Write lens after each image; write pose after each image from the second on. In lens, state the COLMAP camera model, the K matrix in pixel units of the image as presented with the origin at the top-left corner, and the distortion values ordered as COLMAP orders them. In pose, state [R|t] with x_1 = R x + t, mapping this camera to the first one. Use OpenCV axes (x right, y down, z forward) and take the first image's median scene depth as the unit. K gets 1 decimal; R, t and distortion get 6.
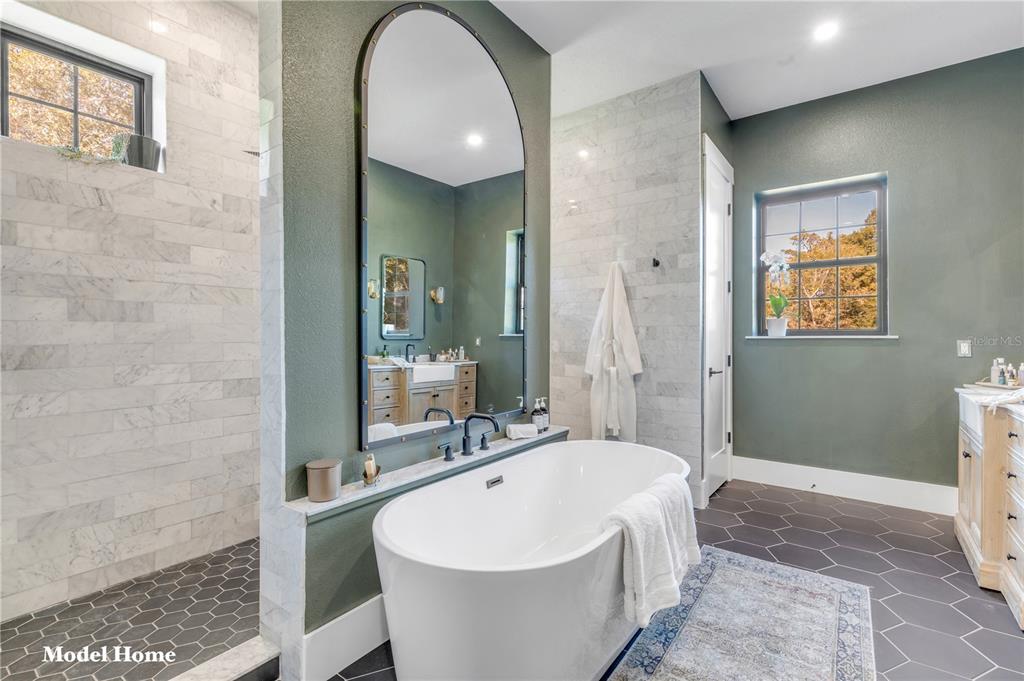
lens RADIAL K [[479.3, 0, 496.6], [0, 479.3, 331.7], [0, 0, 1]] dist [0.002151, 0.000275]
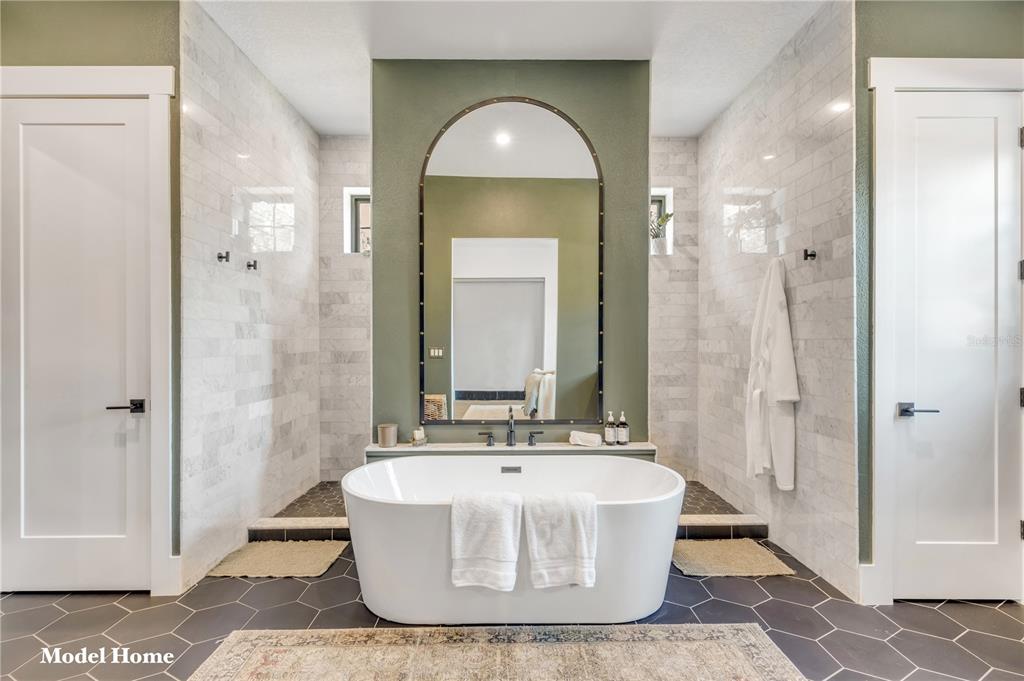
lens RADIAL K [[479.3, 0, 496.9], [0, 479.3, 338.1], [0, 0, 1]] dist [0.002151, 0.000275]
pose [[0.598059, -0.002875, -0.801447, 0.658484], [0.004591, 0.999989, -0.000161, -0.015771], [0.801439, -0.003583, 0.598066, 0.162783]]
